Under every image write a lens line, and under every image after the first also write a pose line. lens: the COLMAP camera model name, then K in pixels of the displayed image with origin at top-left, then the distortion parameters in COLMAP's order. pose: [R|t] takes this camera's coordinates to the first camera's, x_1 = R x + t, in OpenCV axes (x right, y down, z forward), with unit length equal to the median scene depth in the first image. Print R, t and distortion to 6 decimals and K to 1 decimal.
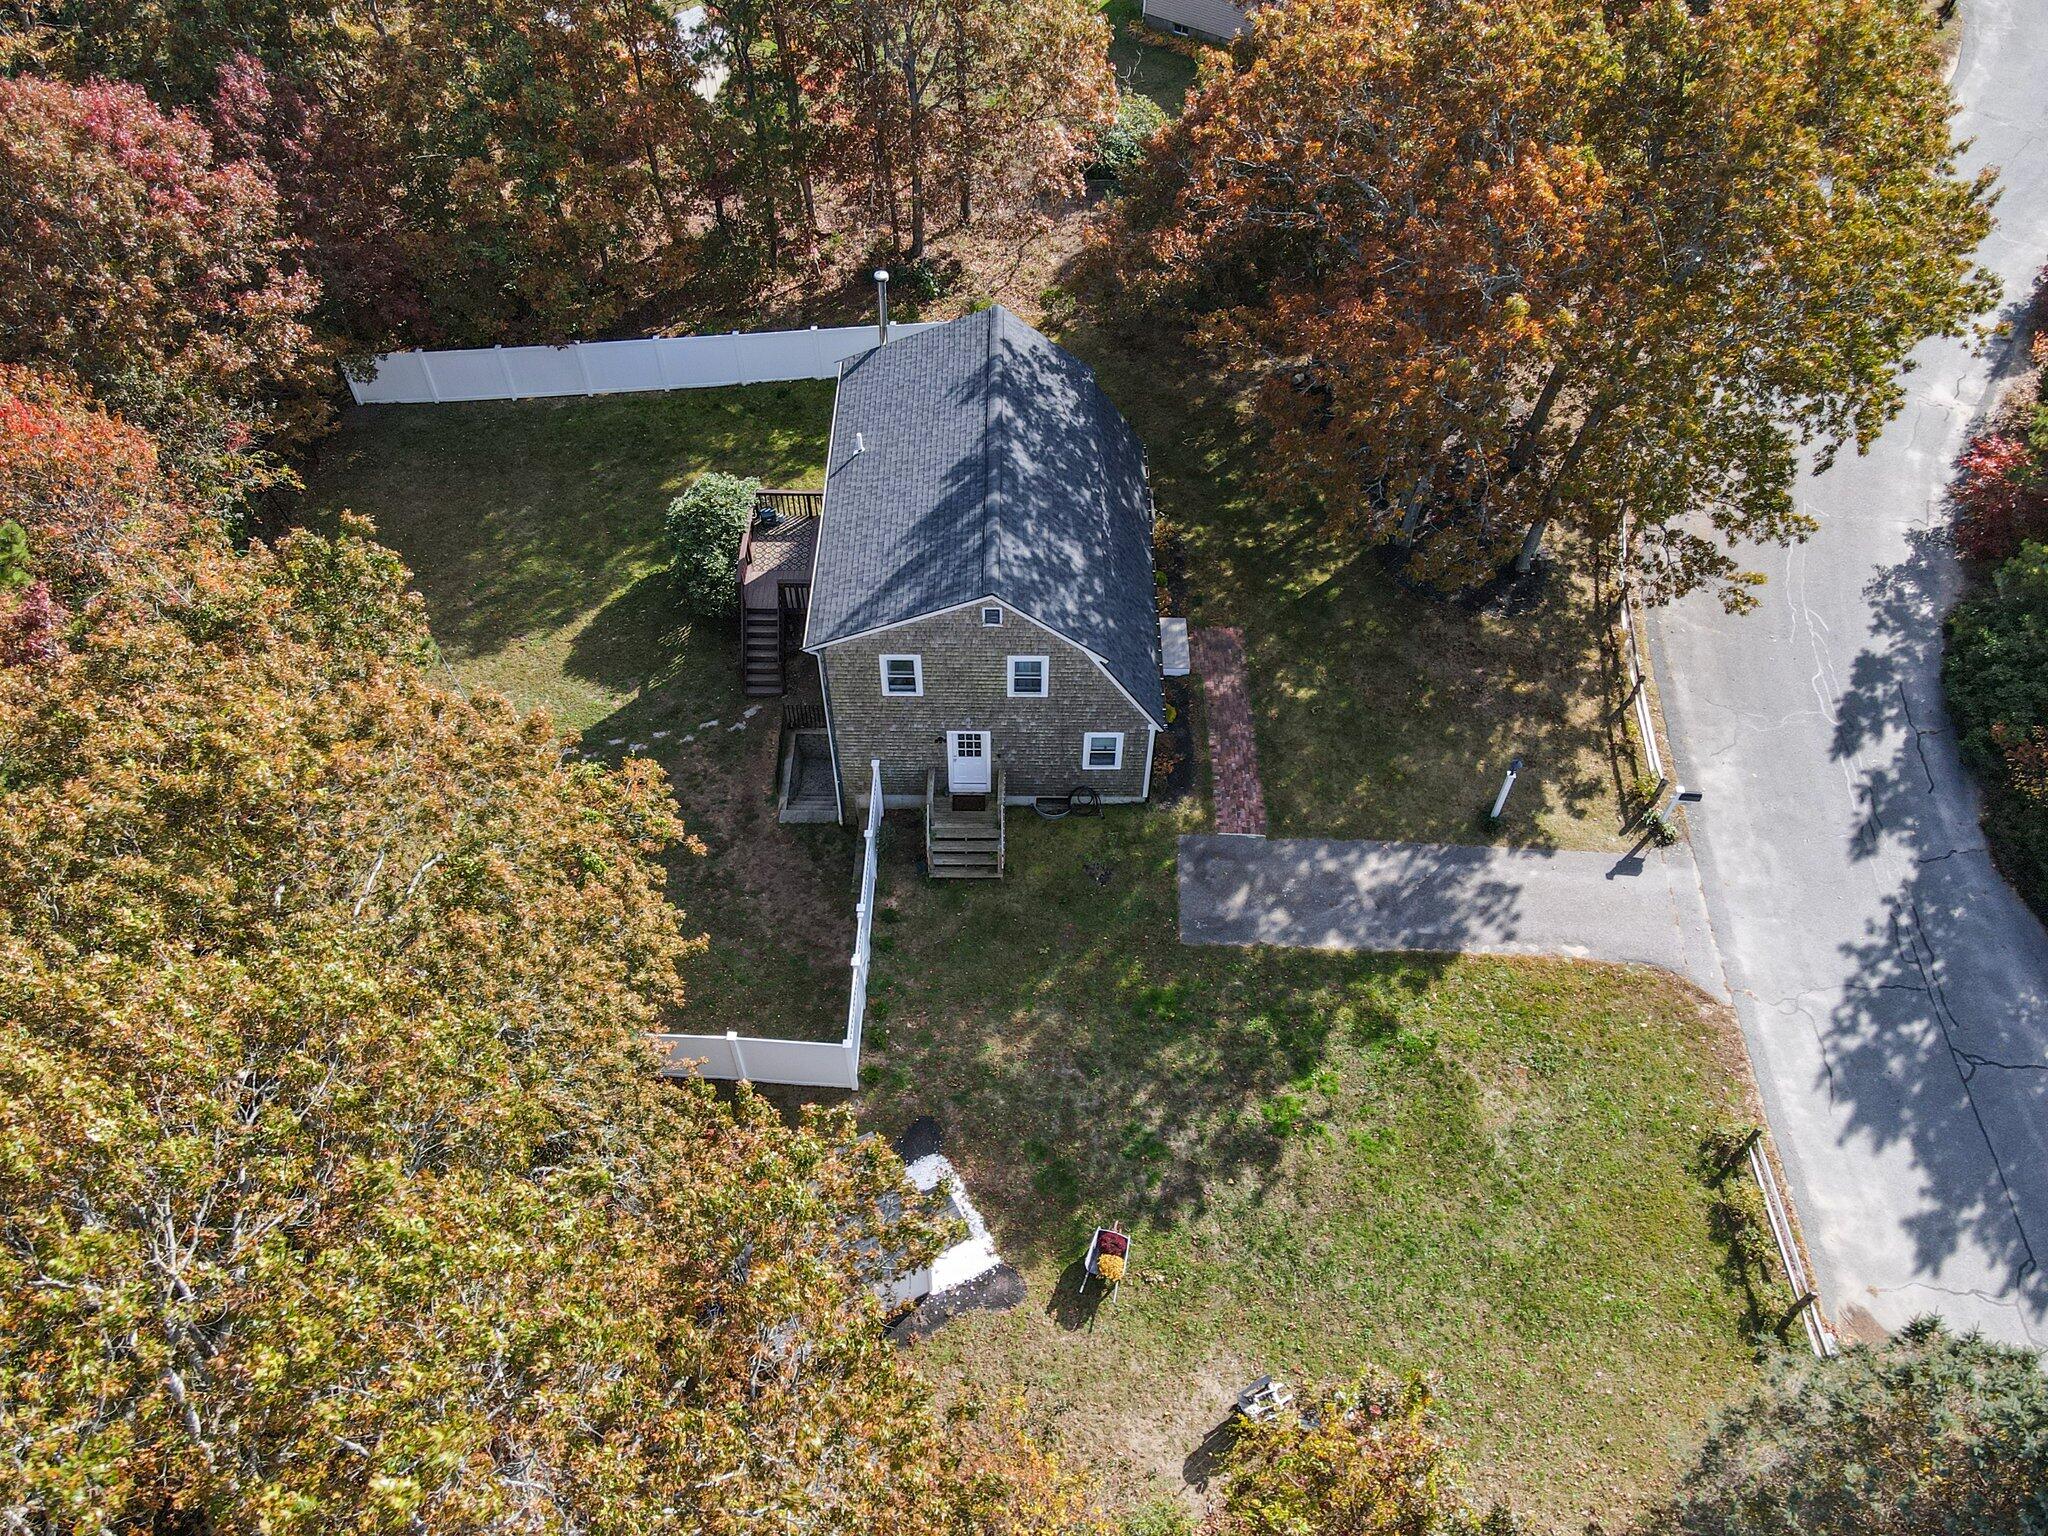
lens RADIAL K [[1507.1, 0, 1022.3], [0, 1507.1, 779.0], [0, 0, 1]] dist [0.012359, 0.022718]
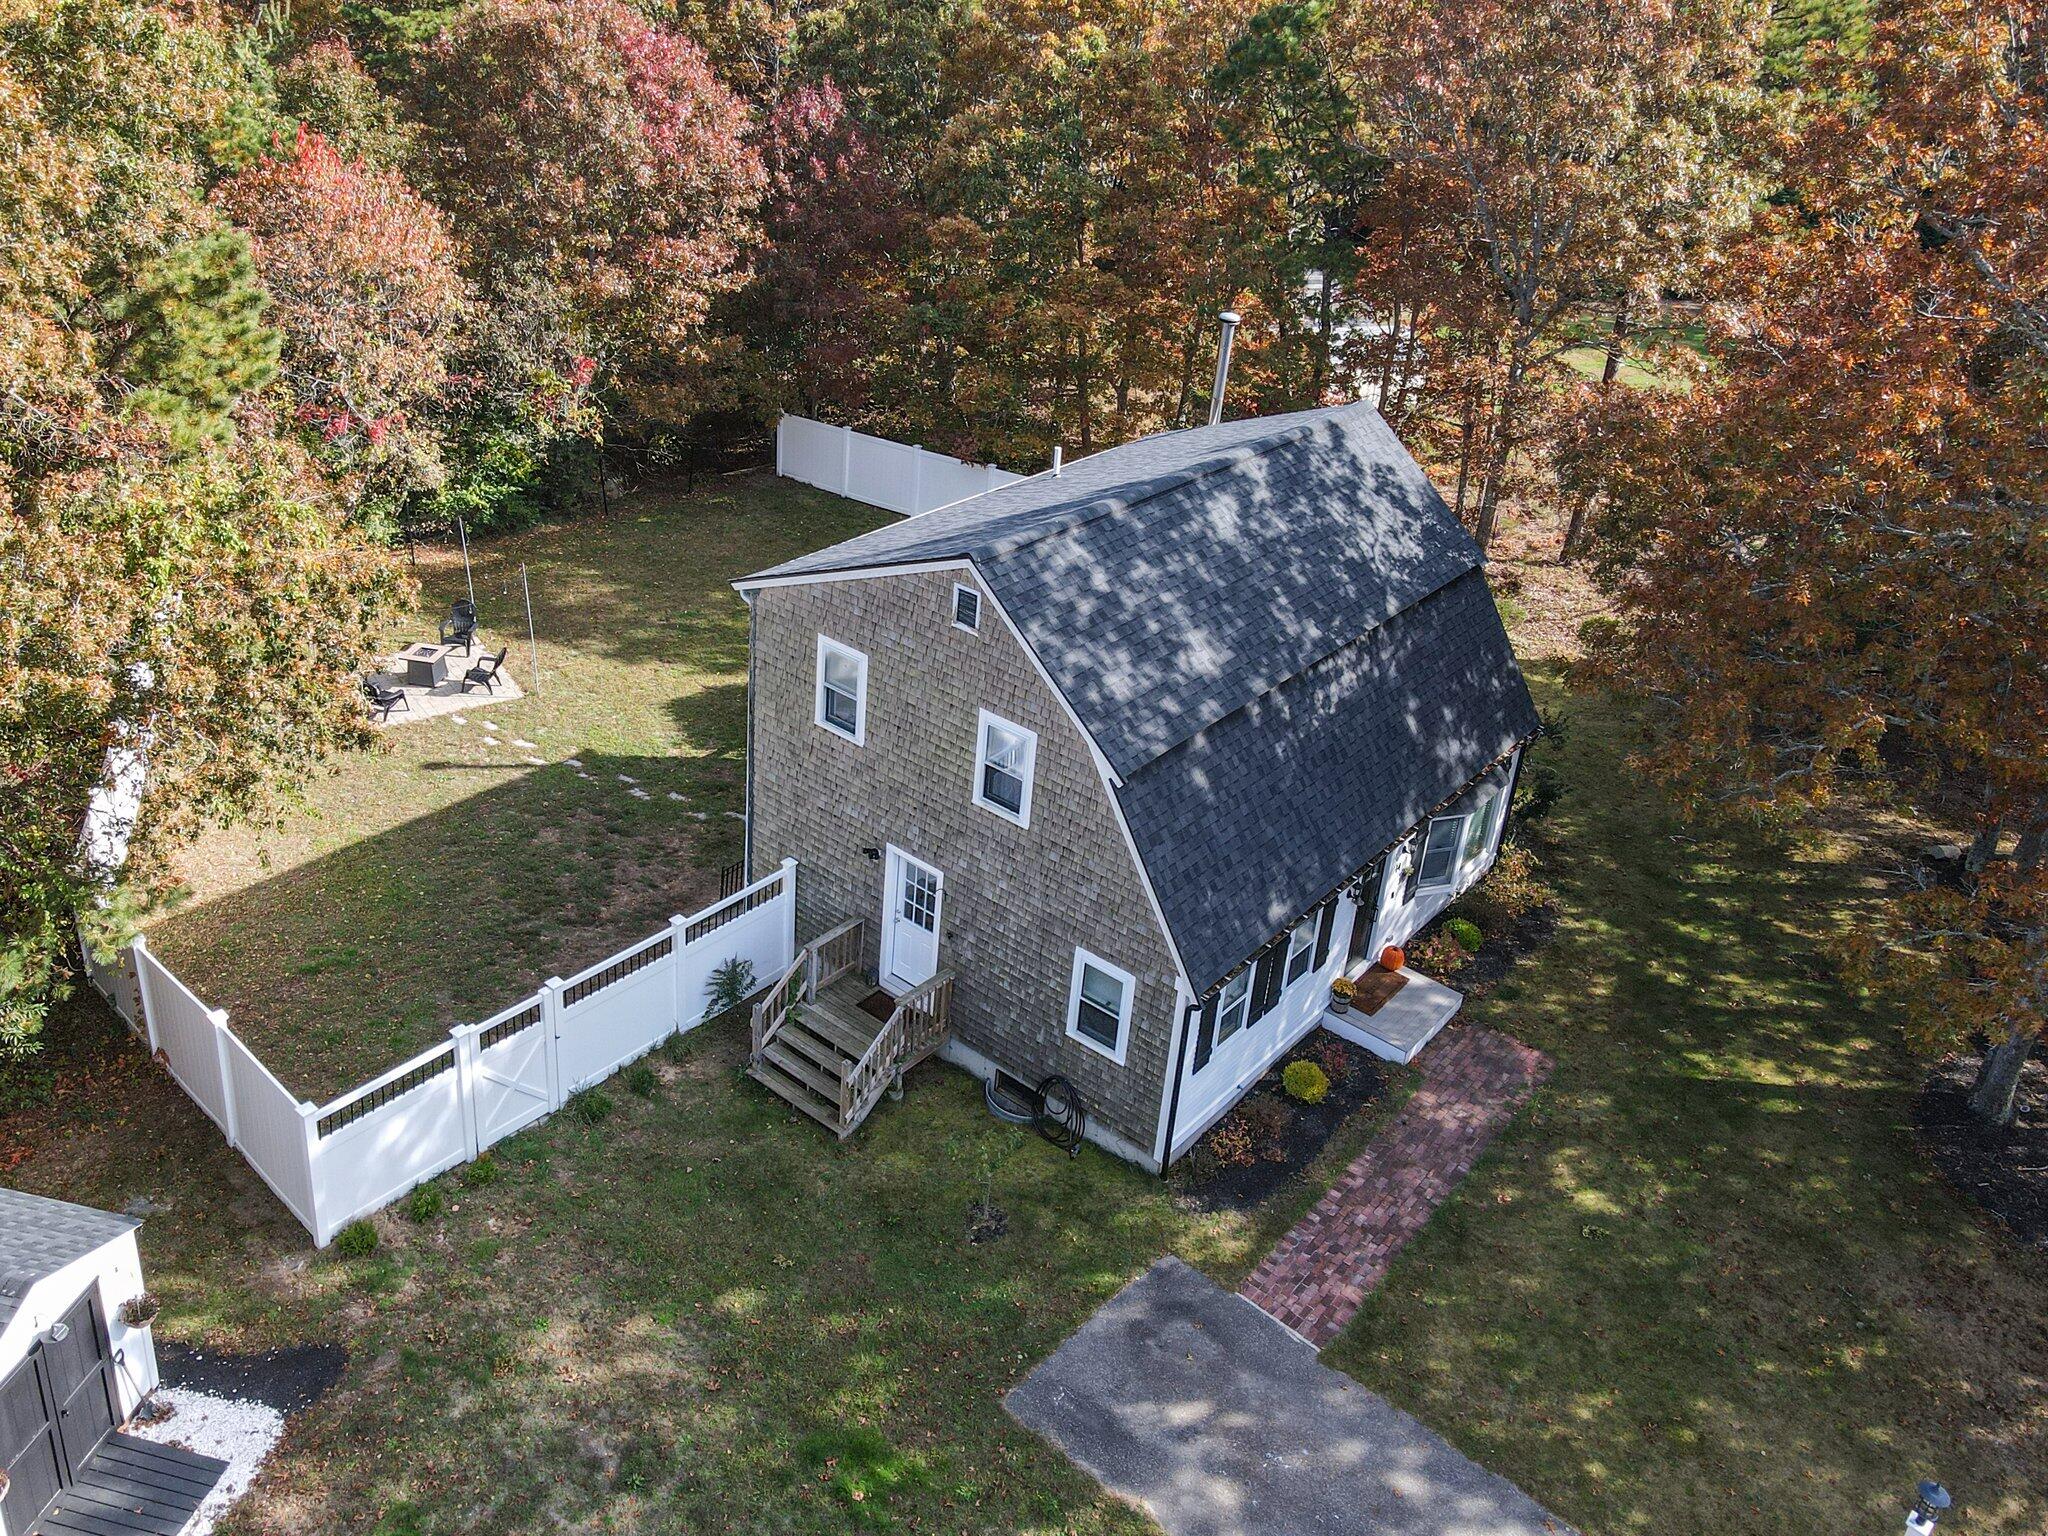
lens RADIAL K [[1685.2, 0, 973.2], [0, 1685.2, 666.2], [0, 0, 1]] dist [0.031453, 0.007434]
pose [[0.768707, 0.331108, -0.547226, 0.296058], [-0.544320, 0.787939, -0.287869, 0.079846], [0.335864, 0.519153, 0.785923, 0.439198]]
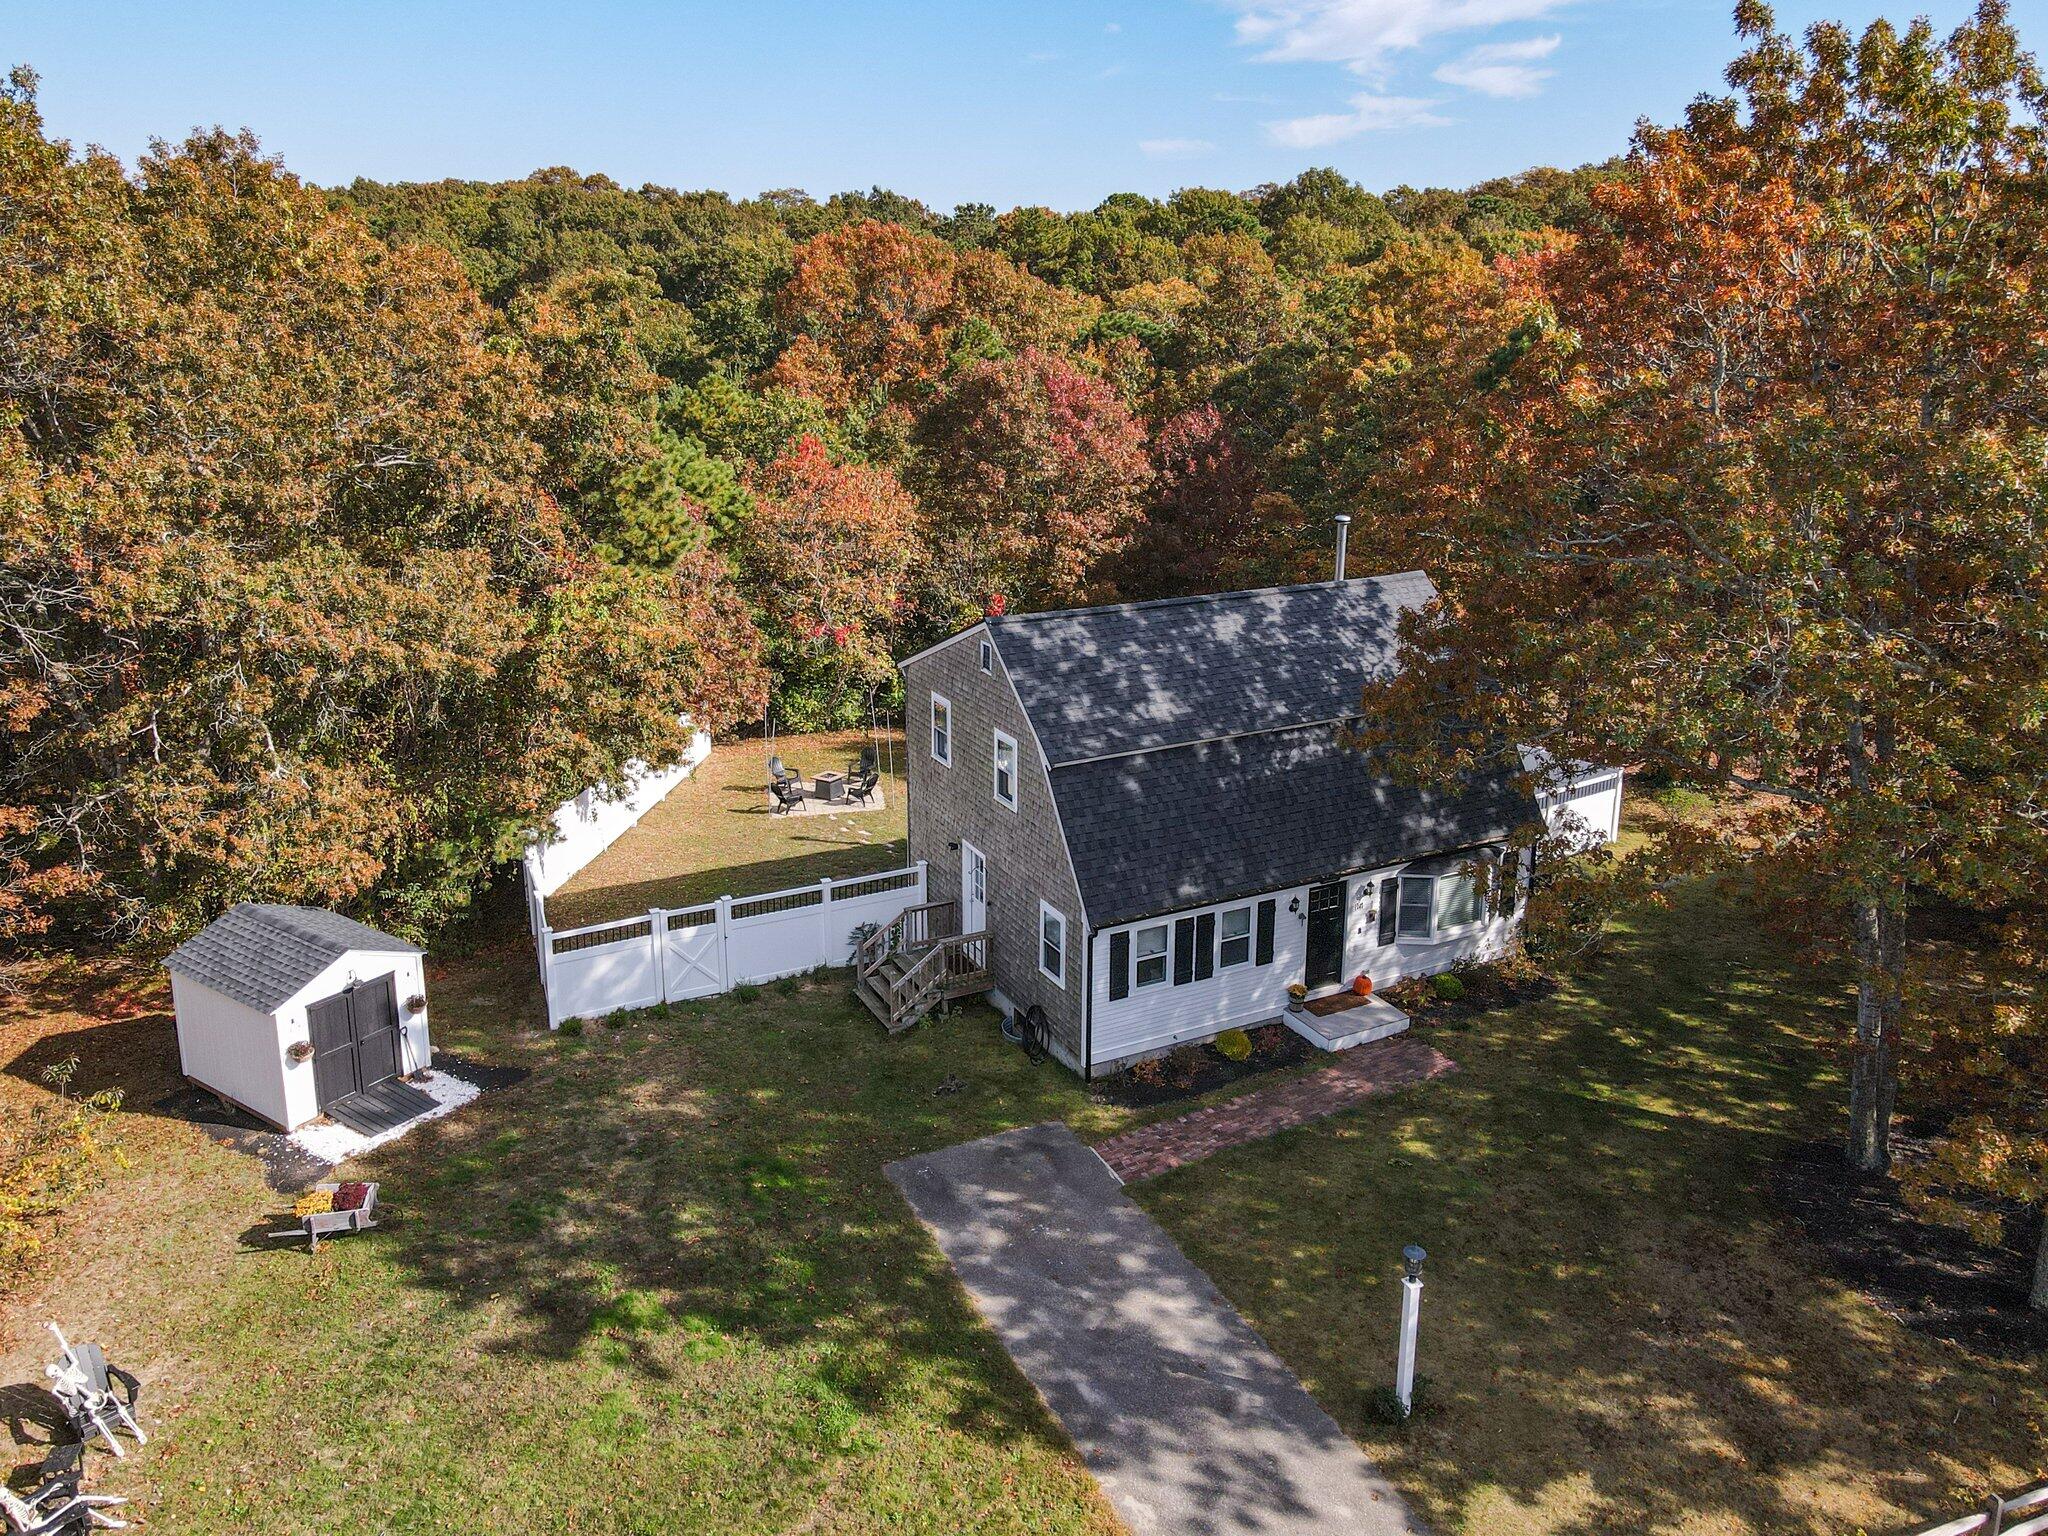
lens RADIAL K [[1507.1, 0, 1013.8], [0, 1507.1, 674.1], [0, 0, 1]] dist [0.012359, 0.022718]
pose [[0.461161, 0.220061, -0.859595, 0.628933], [-0.694153, 0.692907, -0.195015, 0.044389], [0.552704, 0.686624, 0.472298, 0.533376]]
